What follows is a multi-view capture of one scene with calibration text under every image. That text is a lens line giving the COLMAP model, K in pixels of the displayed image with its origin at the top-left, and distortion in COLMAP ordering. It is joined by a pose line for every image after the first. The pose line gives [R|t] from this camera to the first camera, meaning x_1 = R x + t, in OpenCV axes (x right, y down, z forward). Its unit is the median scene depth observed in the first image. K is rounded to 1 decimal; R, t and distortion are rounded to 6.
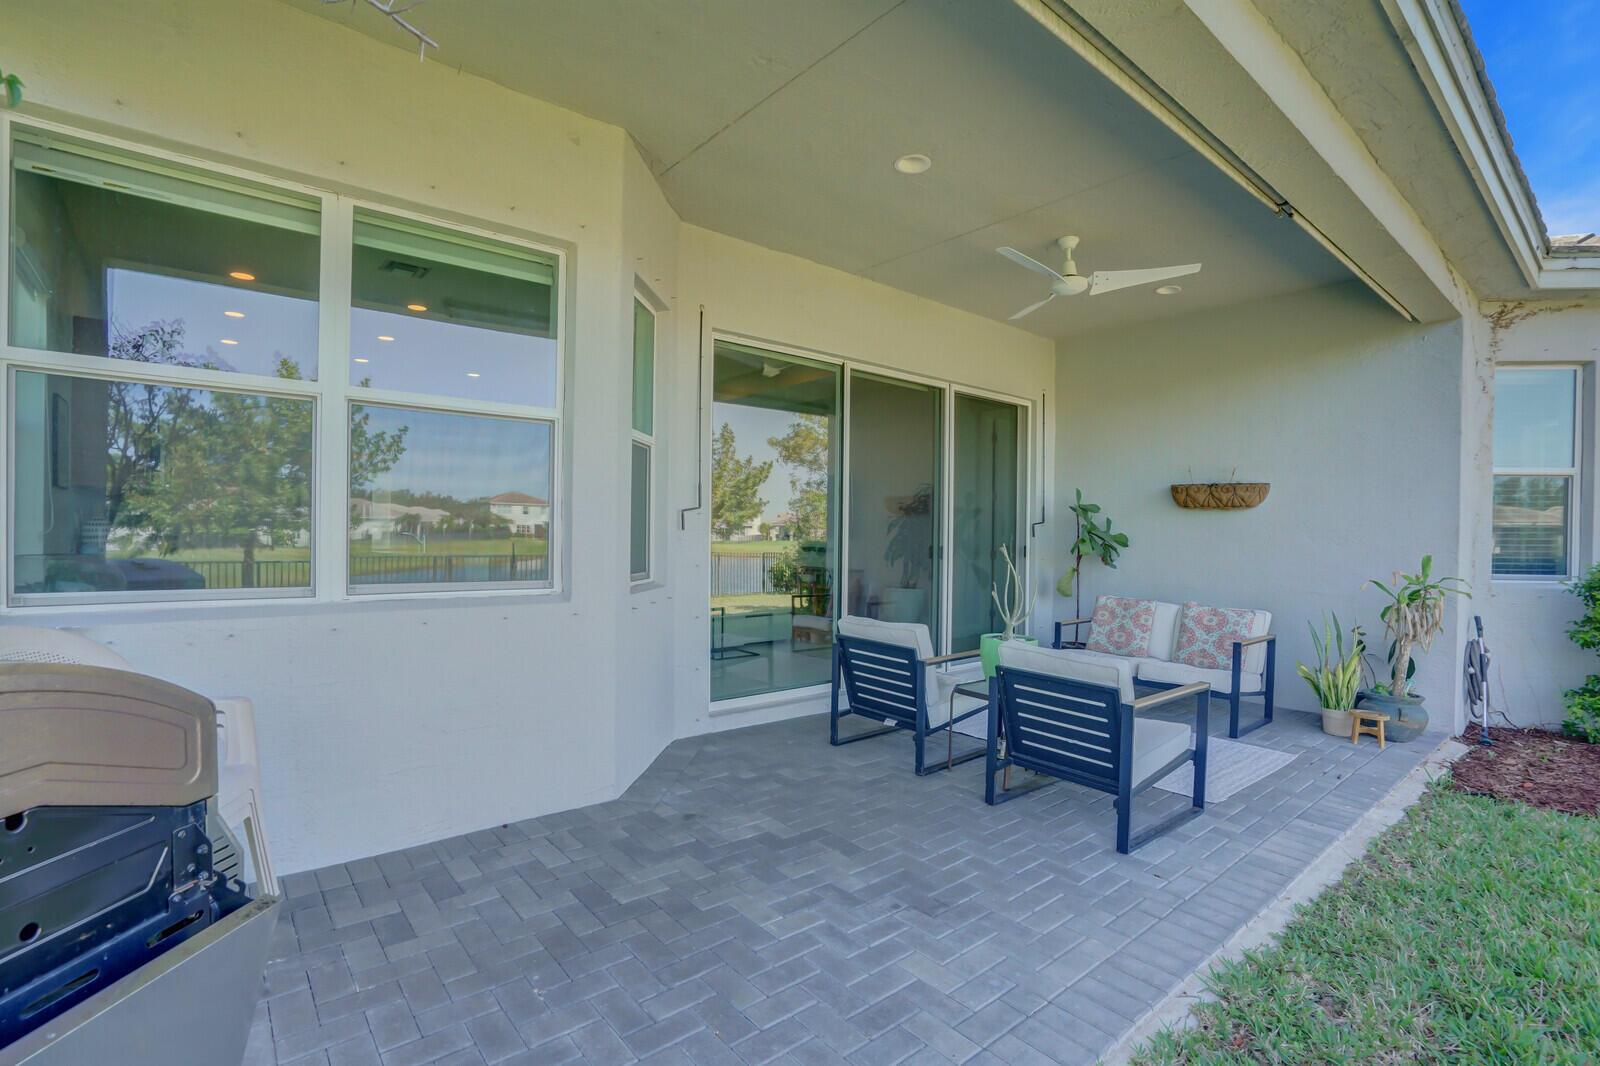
lens RADIAL K [[751.2, 0, 796.0], [0, 751.2, 539.2], [0, 0, 1]] dist [-0.044202, 0.000395]
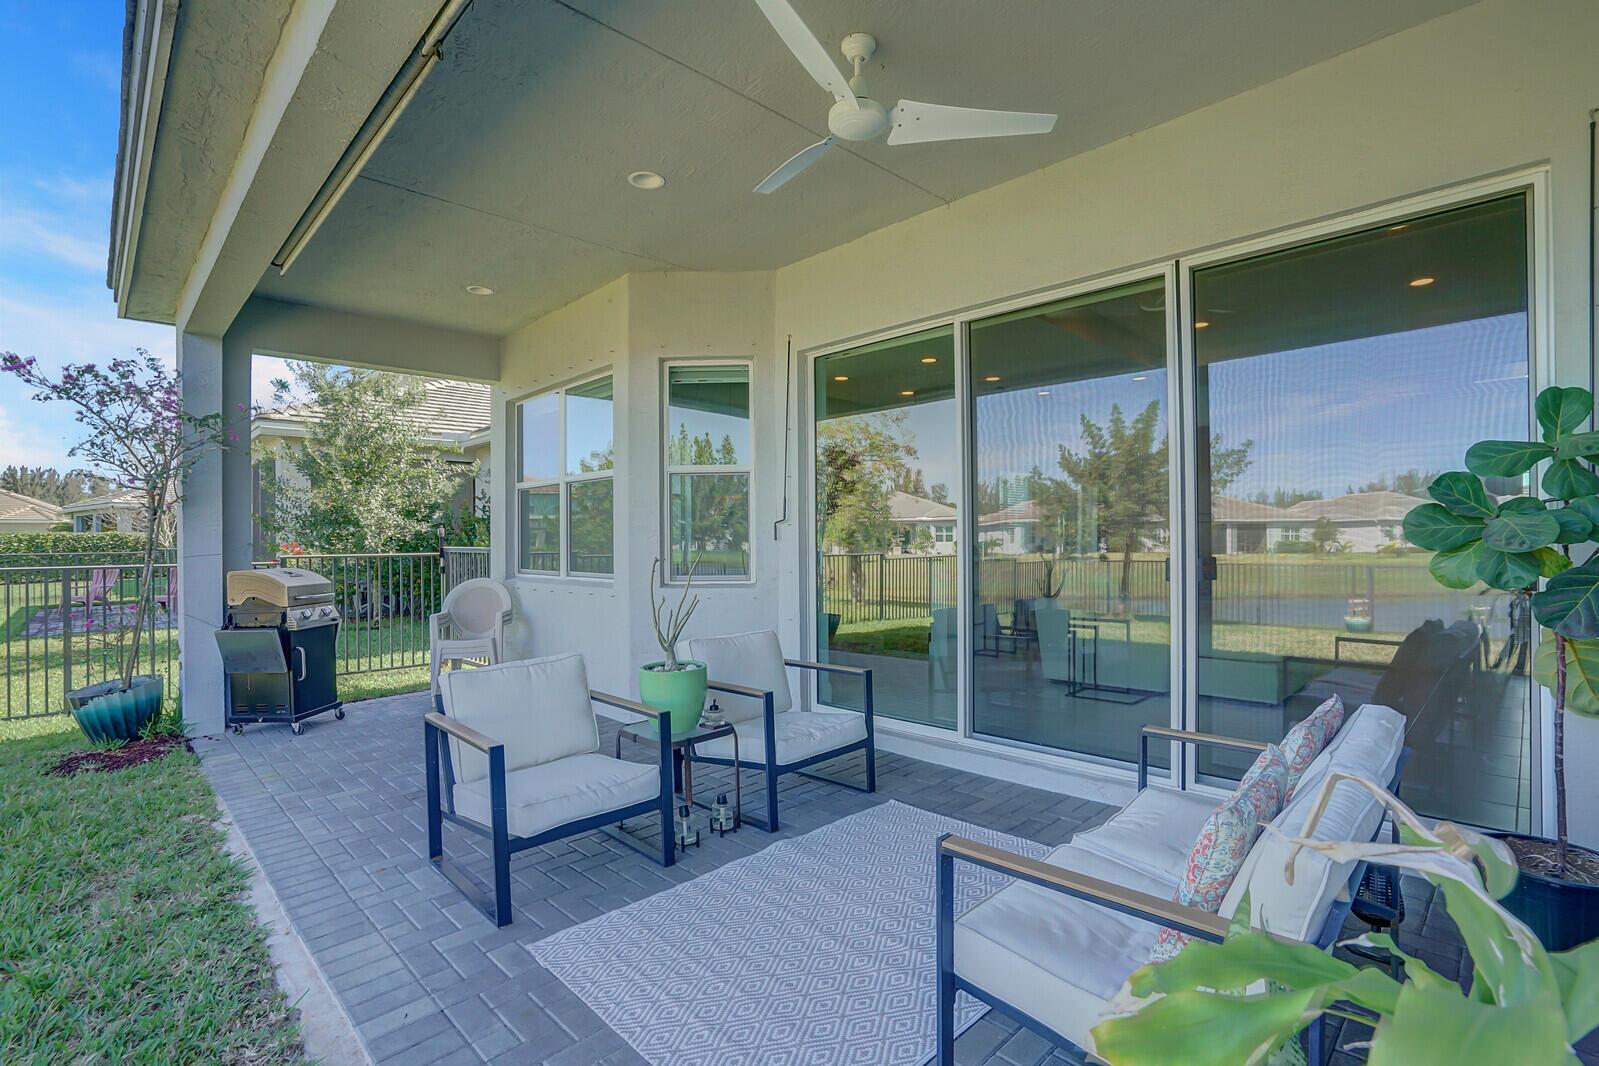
lens RADIAL K [[750.7, 0, 795.5], [0, 750.7, 539.2], [0, 0, 1]] dist [-0.044202, 0.000395]
pose [[0.080577, -0.015555, -0.996627, 0.966758], [0.005403, 0.999870, -0.015169, 0.003493], [0.996734, -0.004162, 0.080650, 0.917509]]
